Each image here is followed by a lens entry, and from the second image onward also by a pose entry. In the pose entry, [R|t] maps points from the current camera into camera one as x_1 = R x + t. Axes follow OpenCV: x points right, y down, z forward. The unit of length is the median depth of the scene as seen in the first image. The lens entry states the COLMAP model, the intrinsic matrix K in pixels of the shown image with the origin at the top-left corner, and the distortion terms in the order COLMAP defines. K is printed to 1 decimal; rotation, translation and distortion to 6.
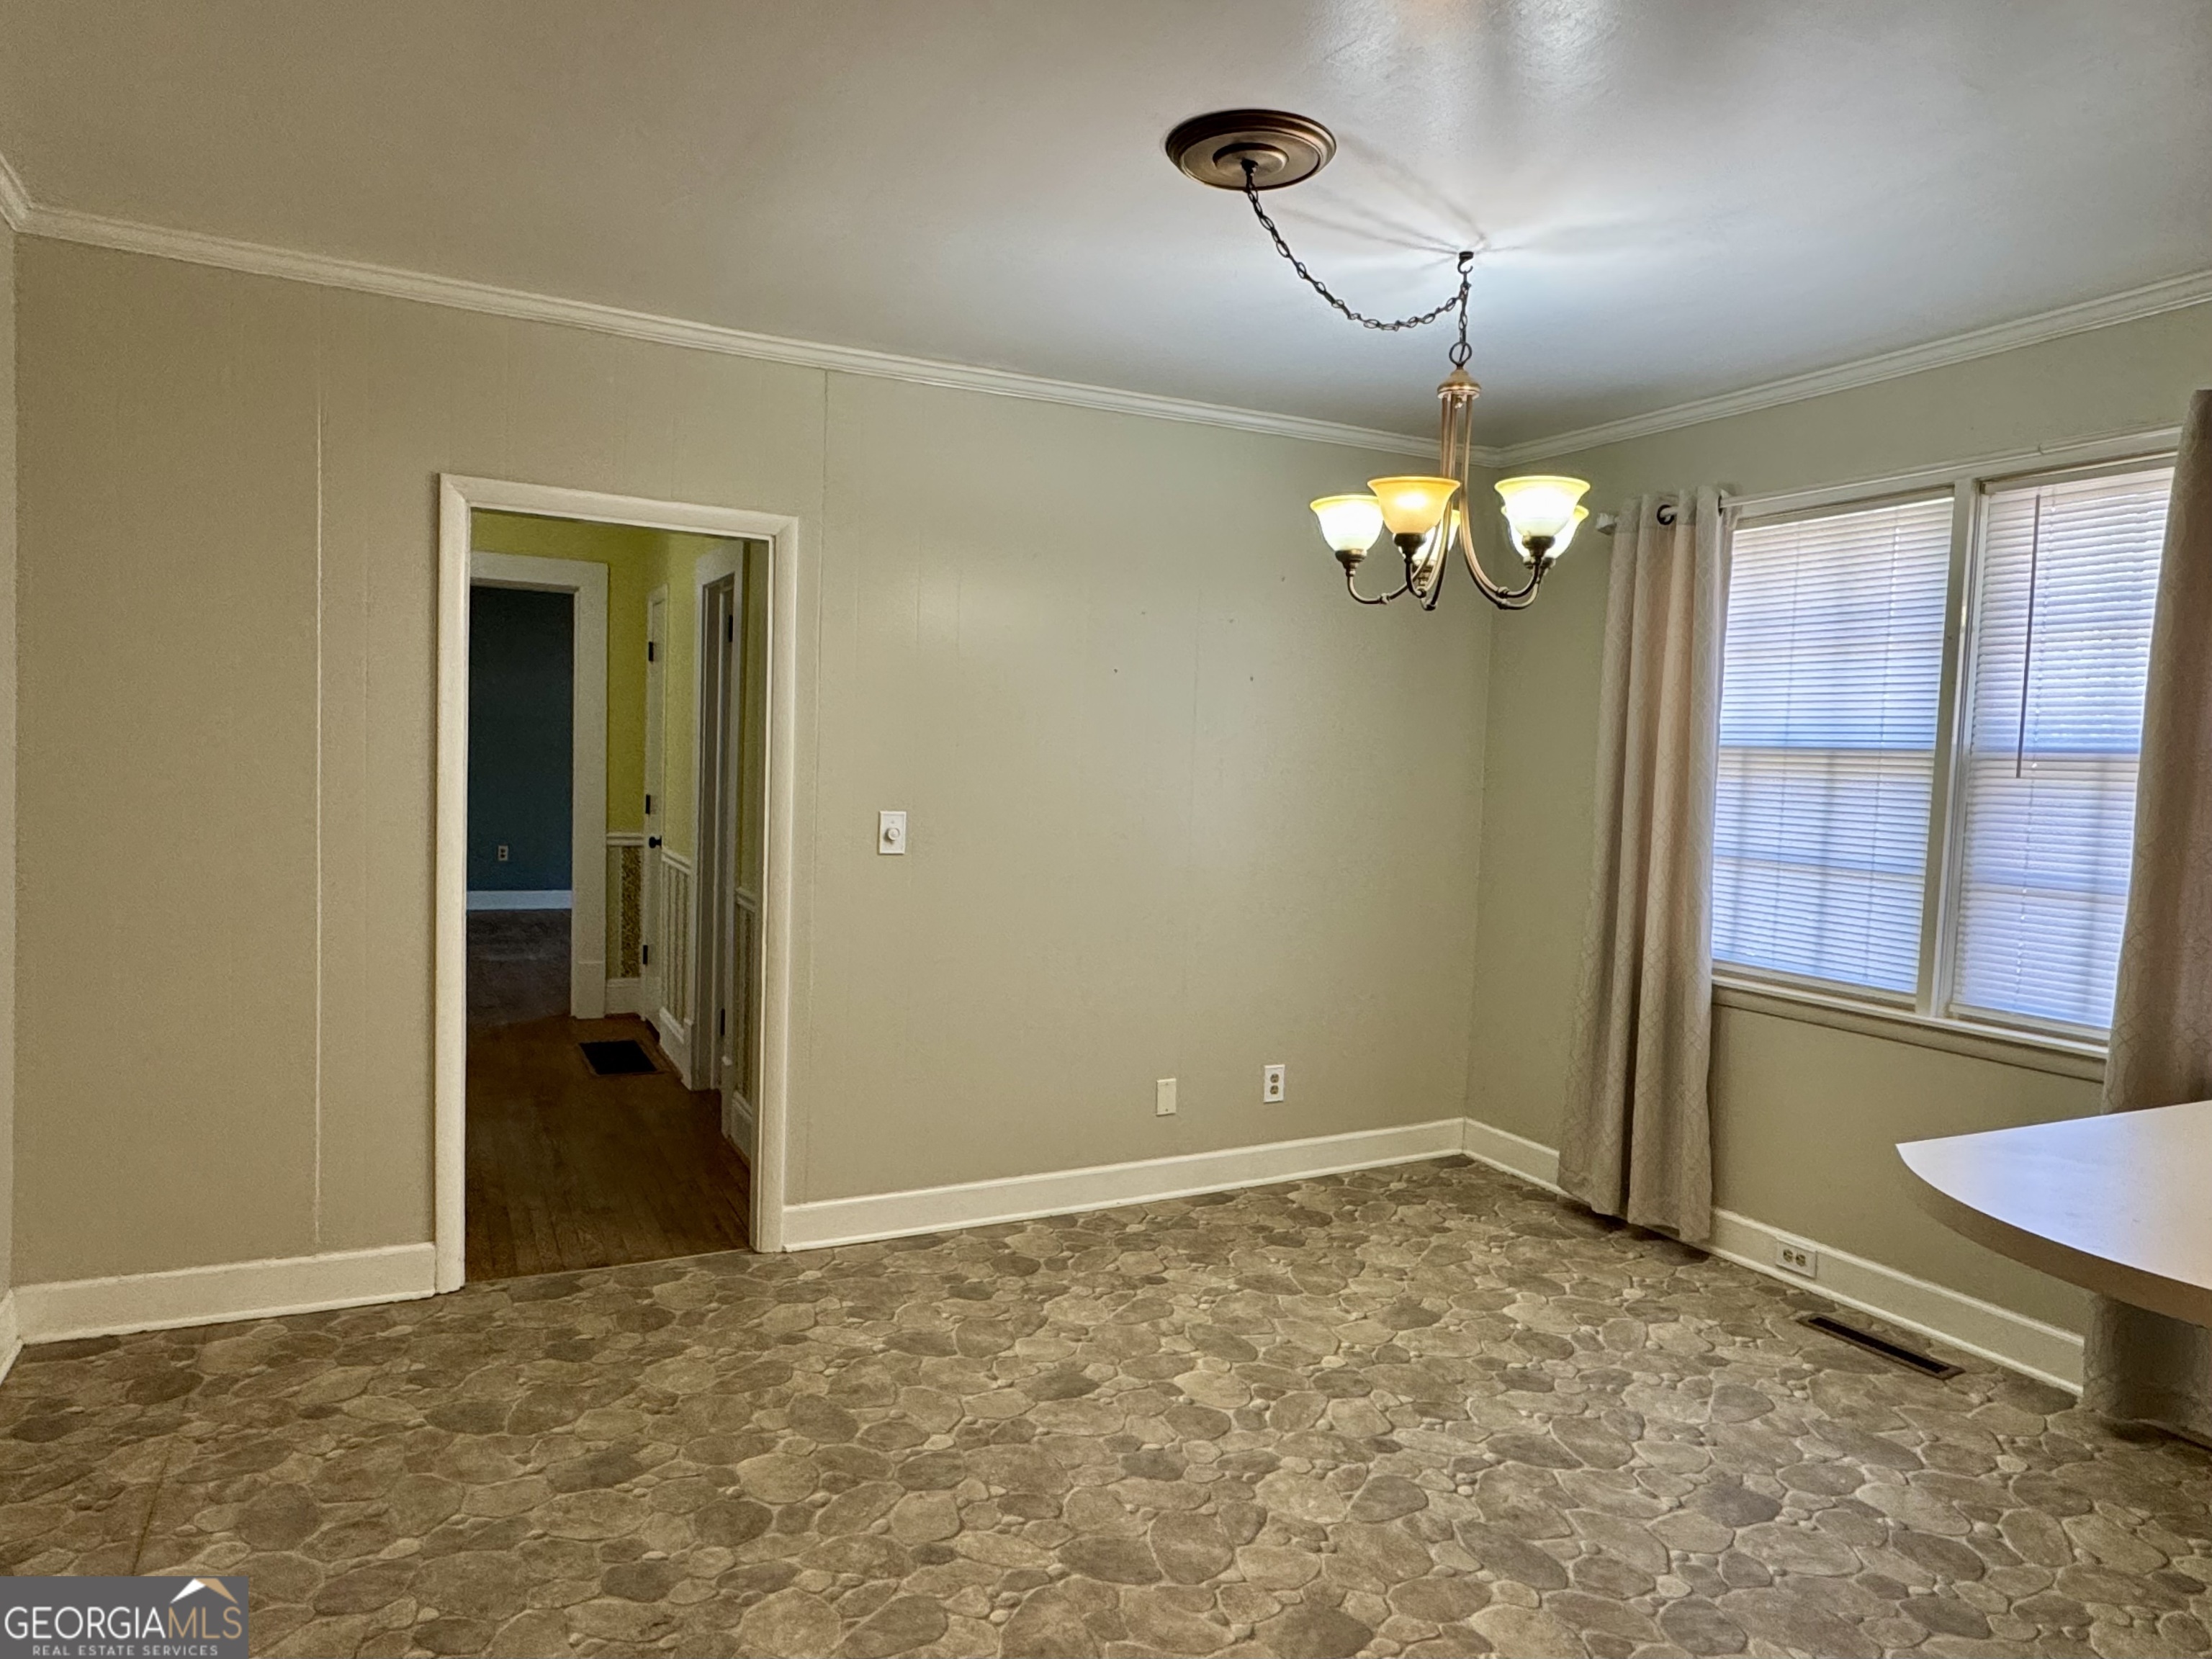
lens RADIAL K [[1430.4, 0, 1109.4], [0, 1430.4, 827.4], [0, 0, 1]] dist [-0.000977, 0.002296]
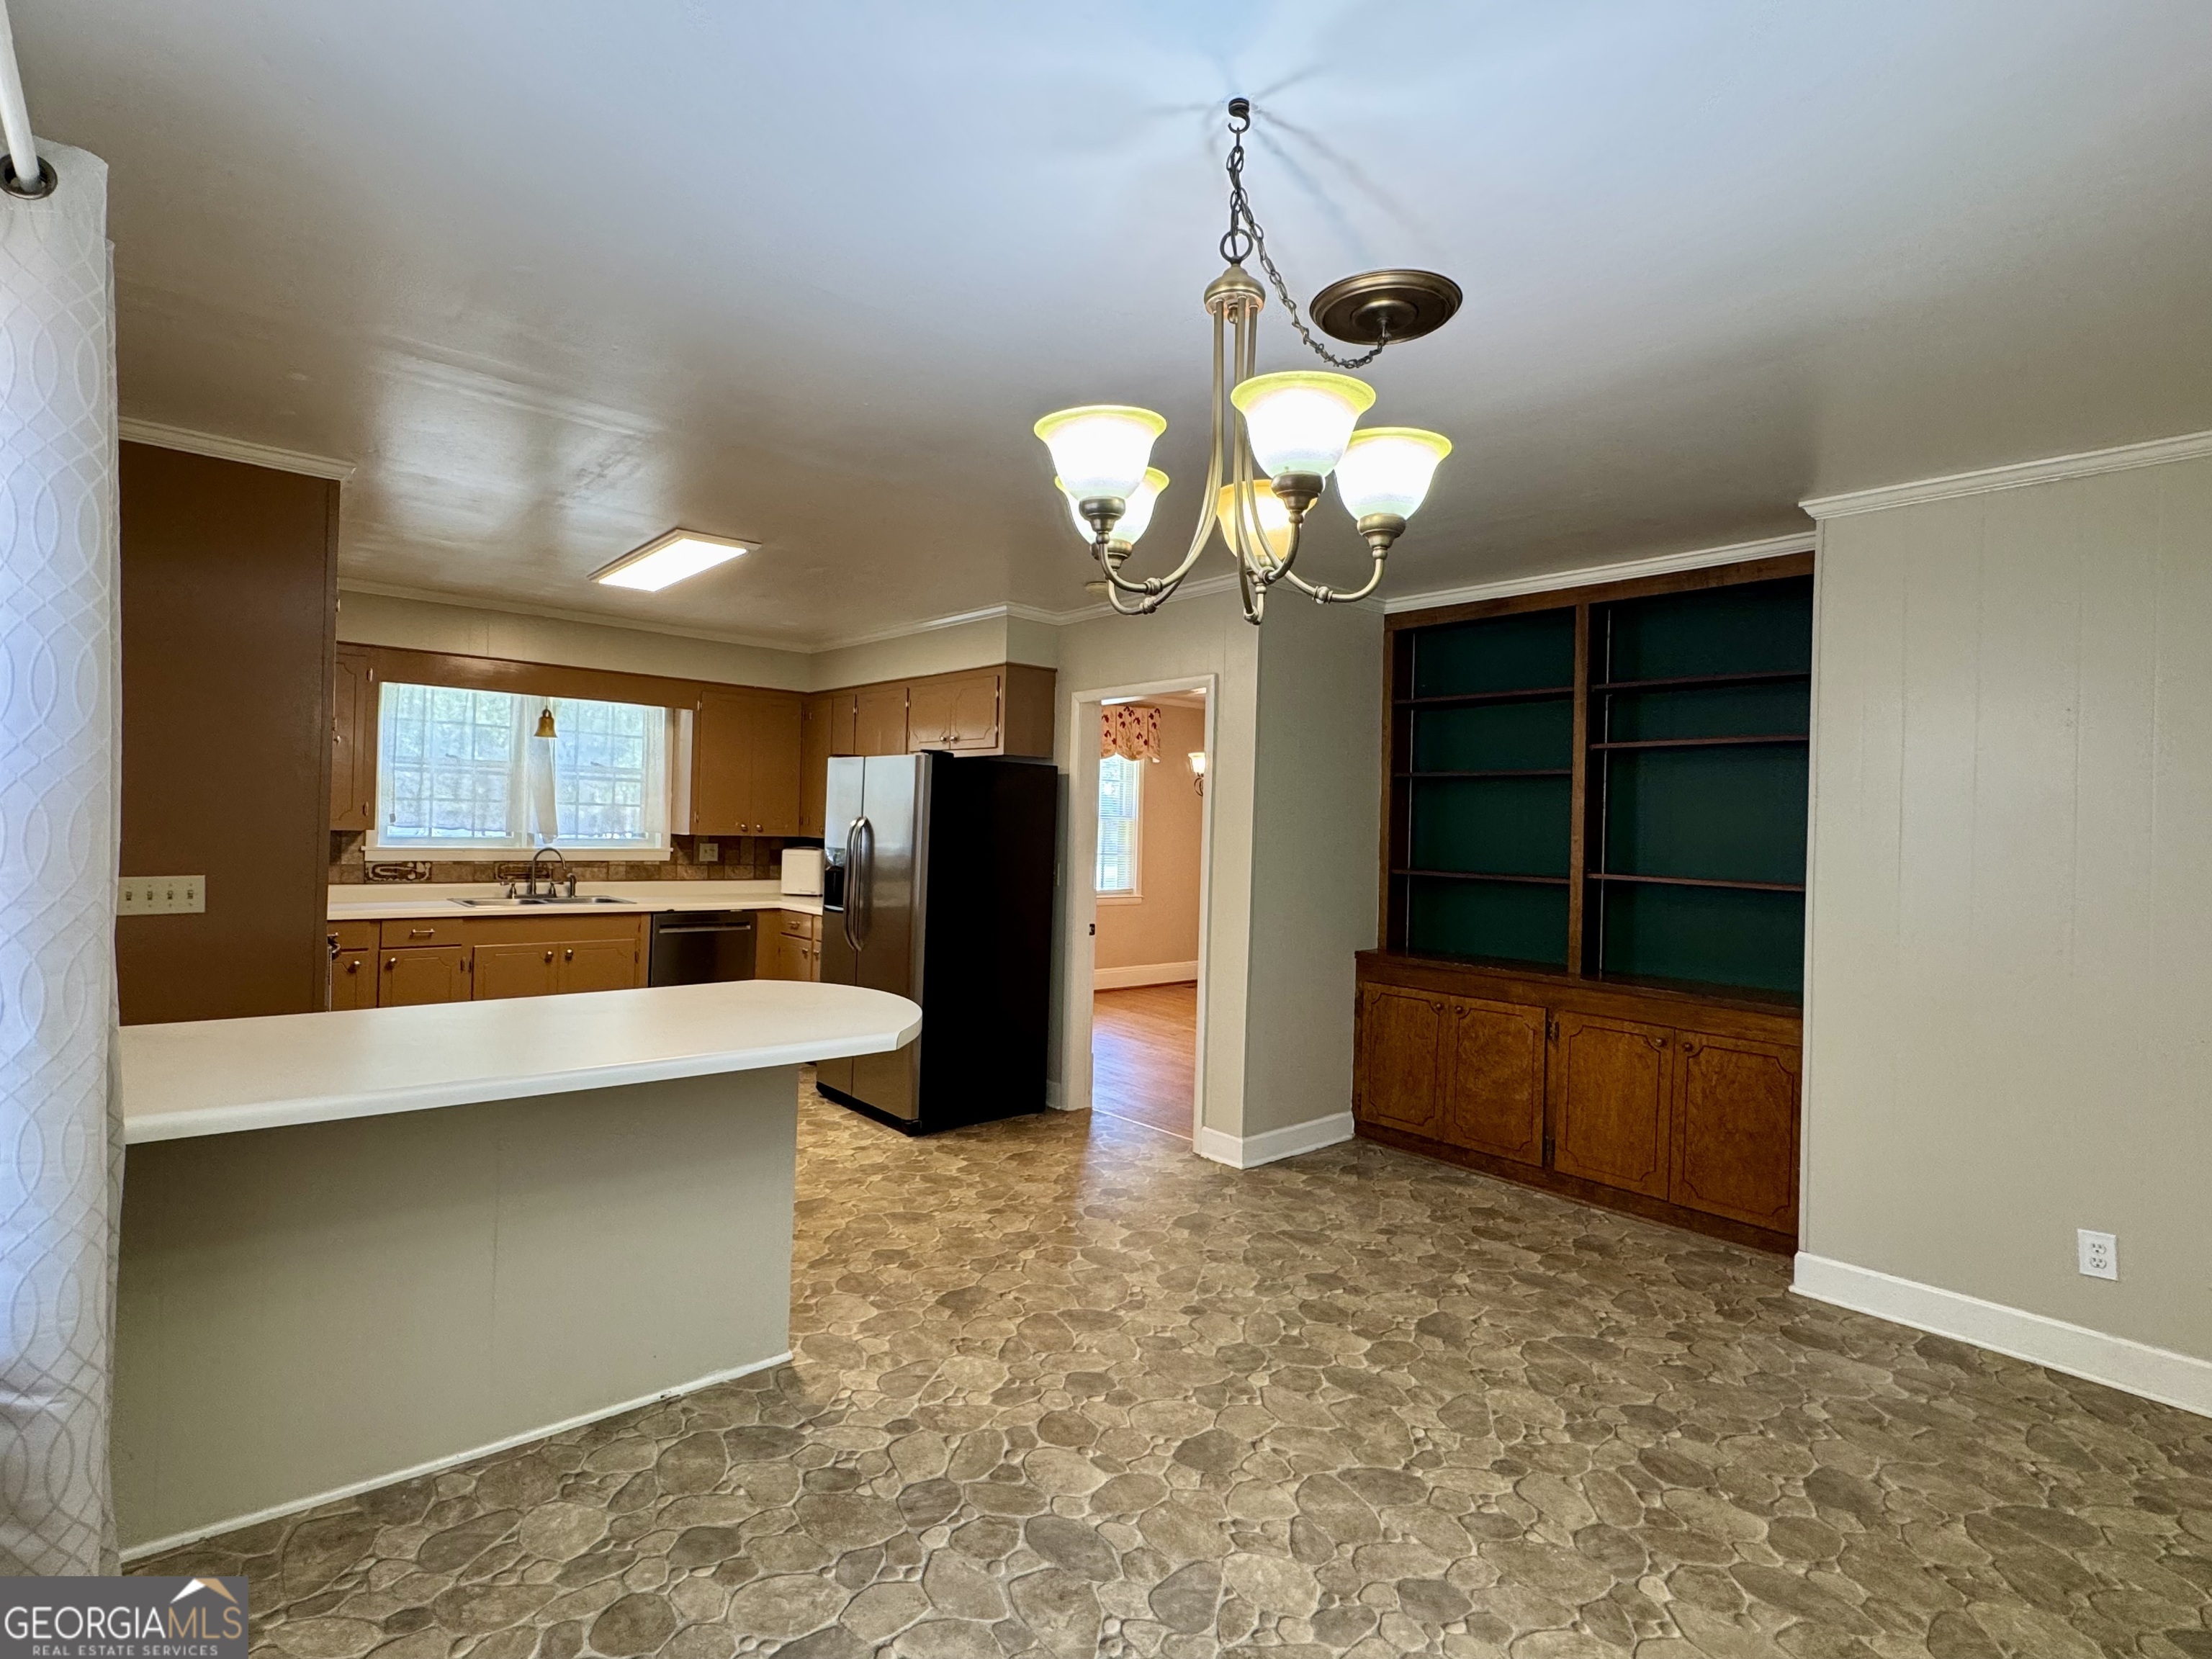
lens RADIAL K [[1131.6, 0, 1114.7], [0, 1131.6, 823.2], [0, 0, 1]] dist [0.000480, 0.000861]
pose [[-0.965471, -0.061217, -0.253216, 0.471176], [-0.073945, 0.996417, 0.041045, -0.080331], [0.249796, 0.058351, -0.966539, 1.703087]]
